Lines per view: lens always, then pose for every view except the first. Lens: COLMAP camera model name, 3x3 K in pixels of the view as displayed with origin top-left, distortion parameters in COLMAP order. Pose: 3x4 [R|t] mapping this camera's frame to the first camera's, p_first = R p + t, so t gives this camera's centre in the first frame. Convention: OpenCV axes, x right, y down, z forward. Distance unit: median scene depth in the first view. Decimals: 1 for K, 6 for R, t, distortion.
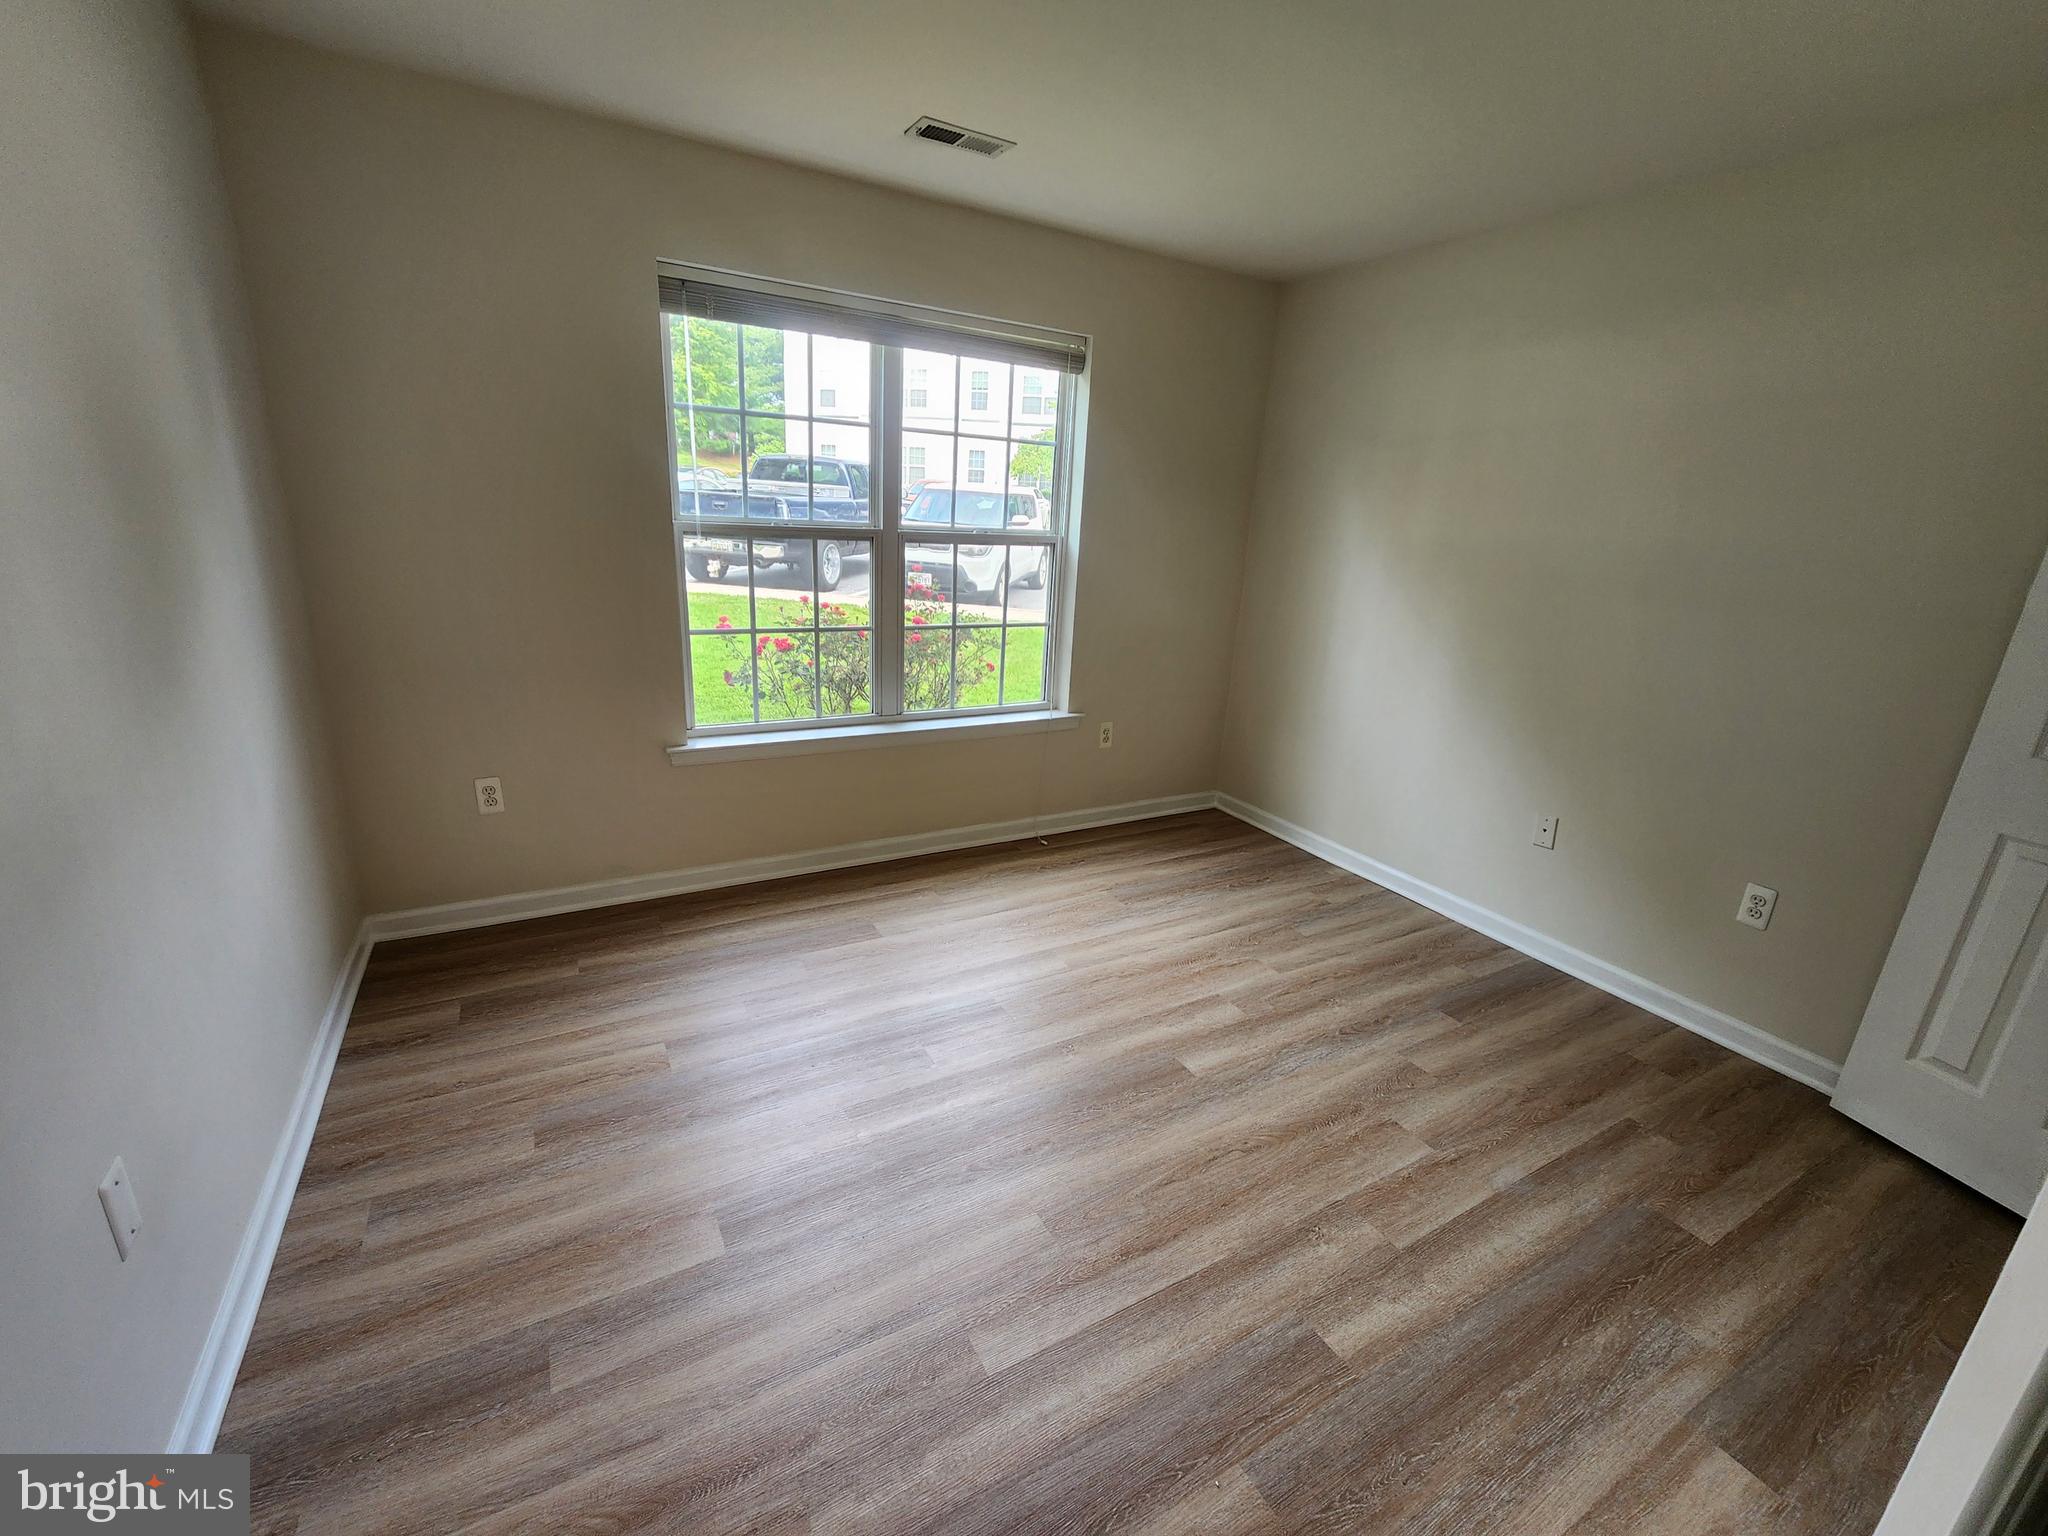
lens RADIAL K [[849.9, 0, 1024.0], [0, 849.9, 768.0], [0, 0, 1]] dist [-0.001532, 0.000332]
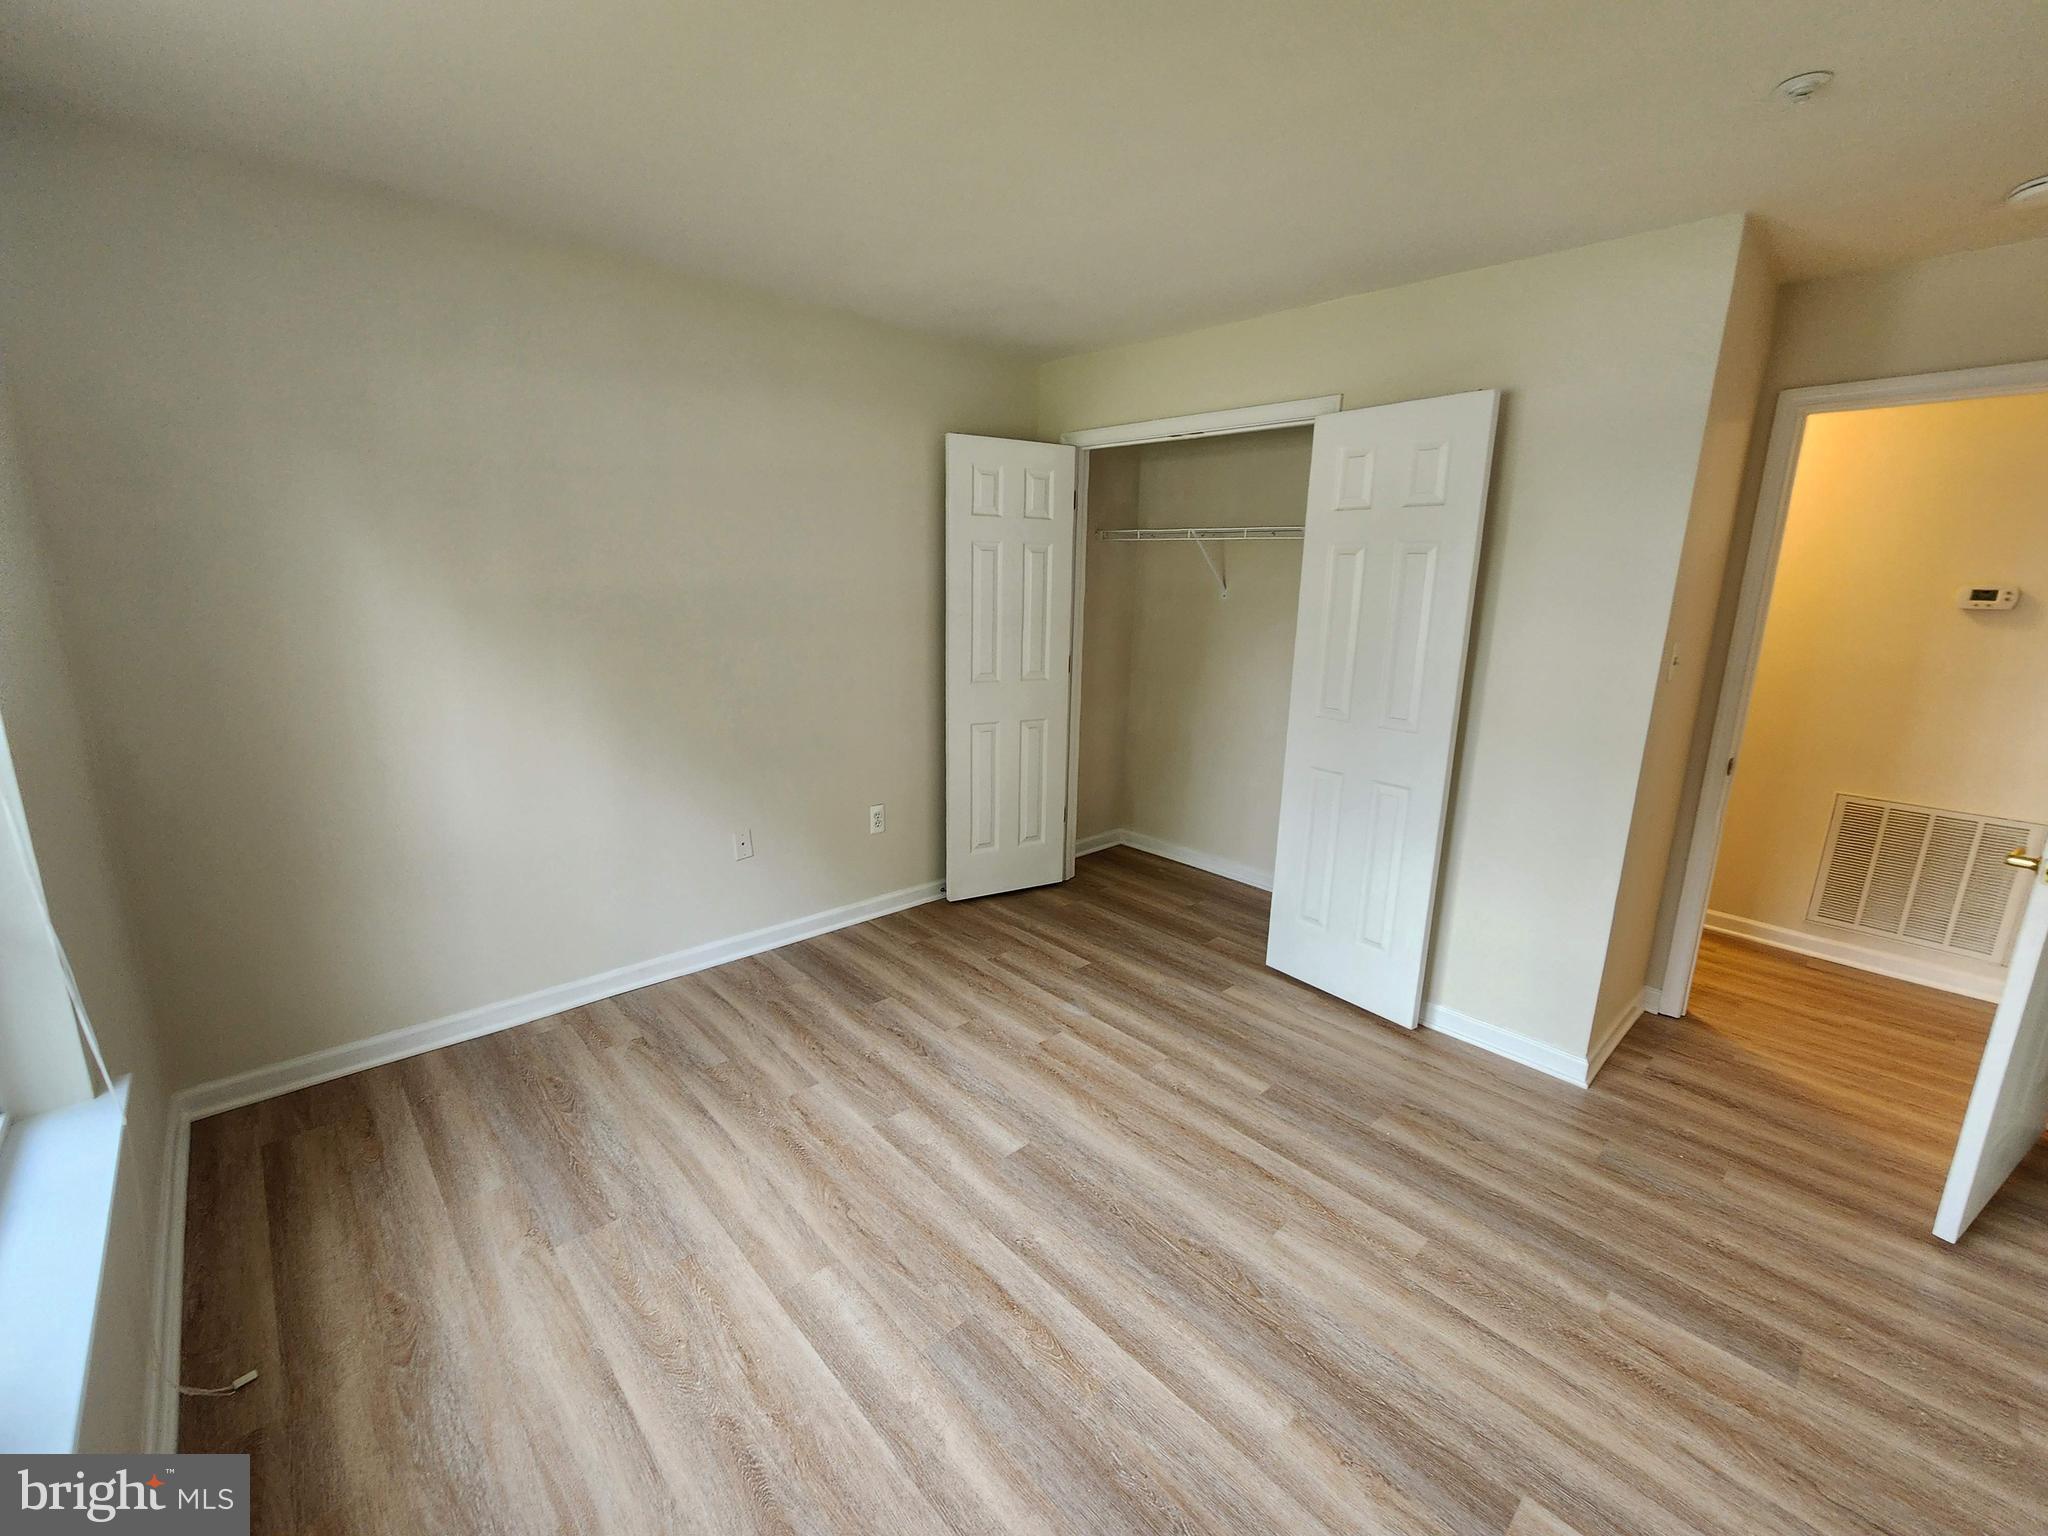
lens RADIAL K [[837.2, 0, 1026.4], [0, 837.2, 760.6], [0, 0, 1]] dist [0.003414, 0.000453]
pose [[-0.227022, -0.269890, 0.935746, -0.565062], [0.247283, 0.913370, 0.323430, -0.351623], [-0.941972, 0.304820, -0.140616, 0.928105]]
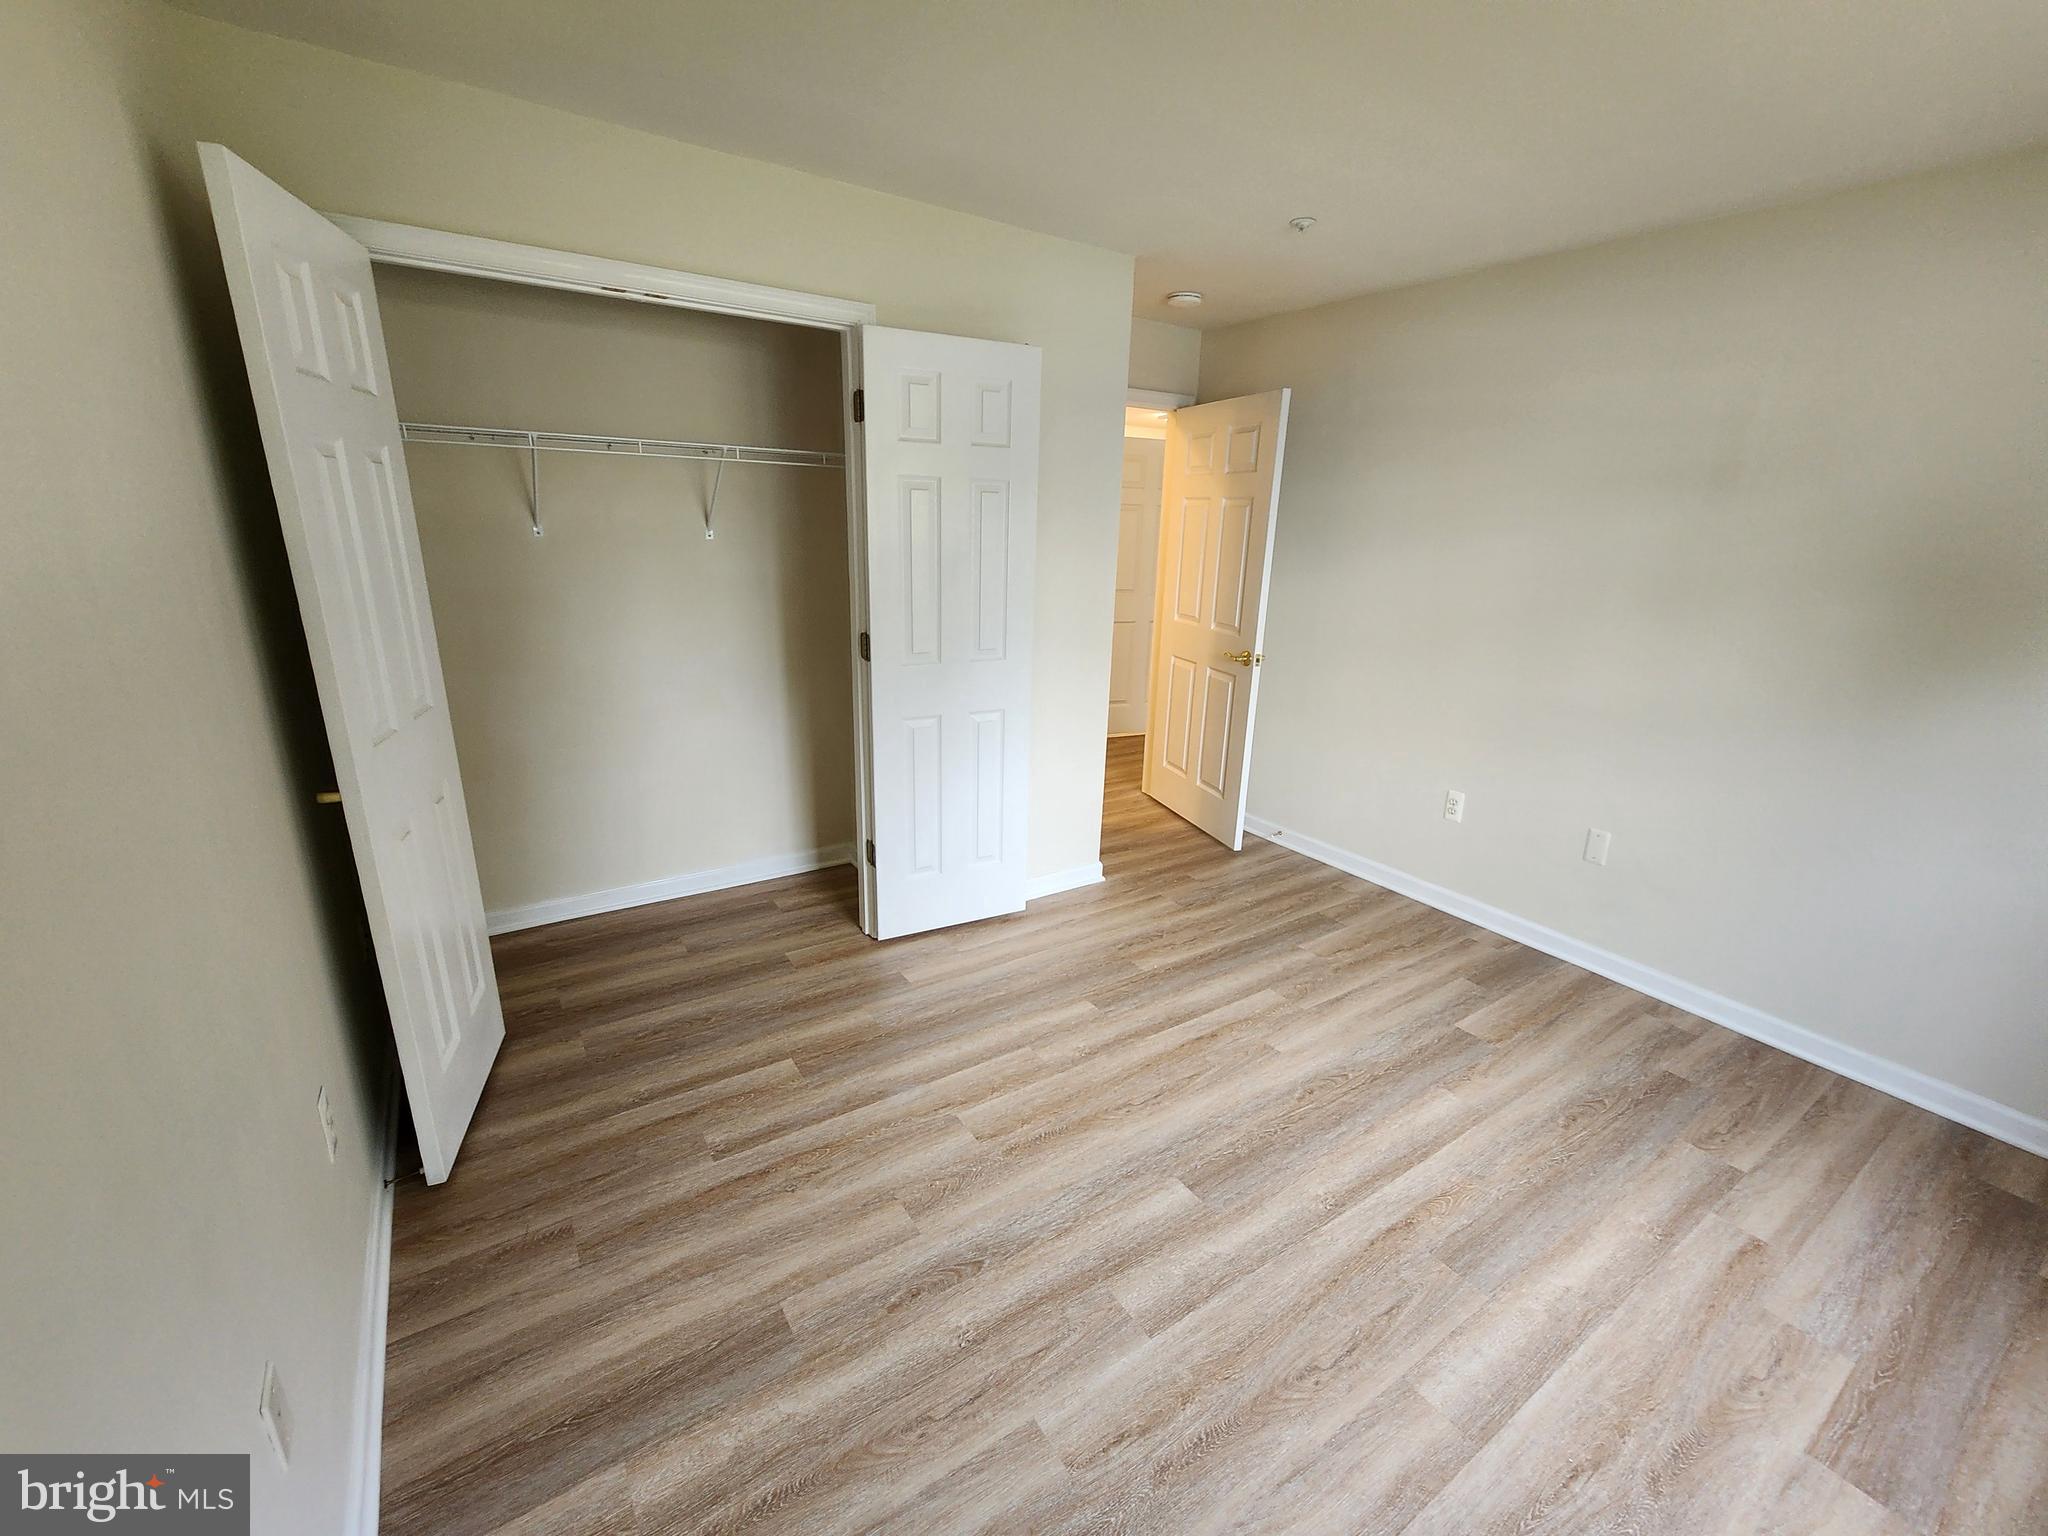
lens RADIAL K [[849.9, 0, 1024.0], [0, 849.9, 768.0], [0, 0, 1]] dist [-0.001532, 0.000332]
pose [[-0.994569, -0.061141, -0.084227, 0.429733], [-0.097293, 0.833592, 0.543745, -0.436387], [0.036966, 0.548986, -0.835013, 1.391923]]
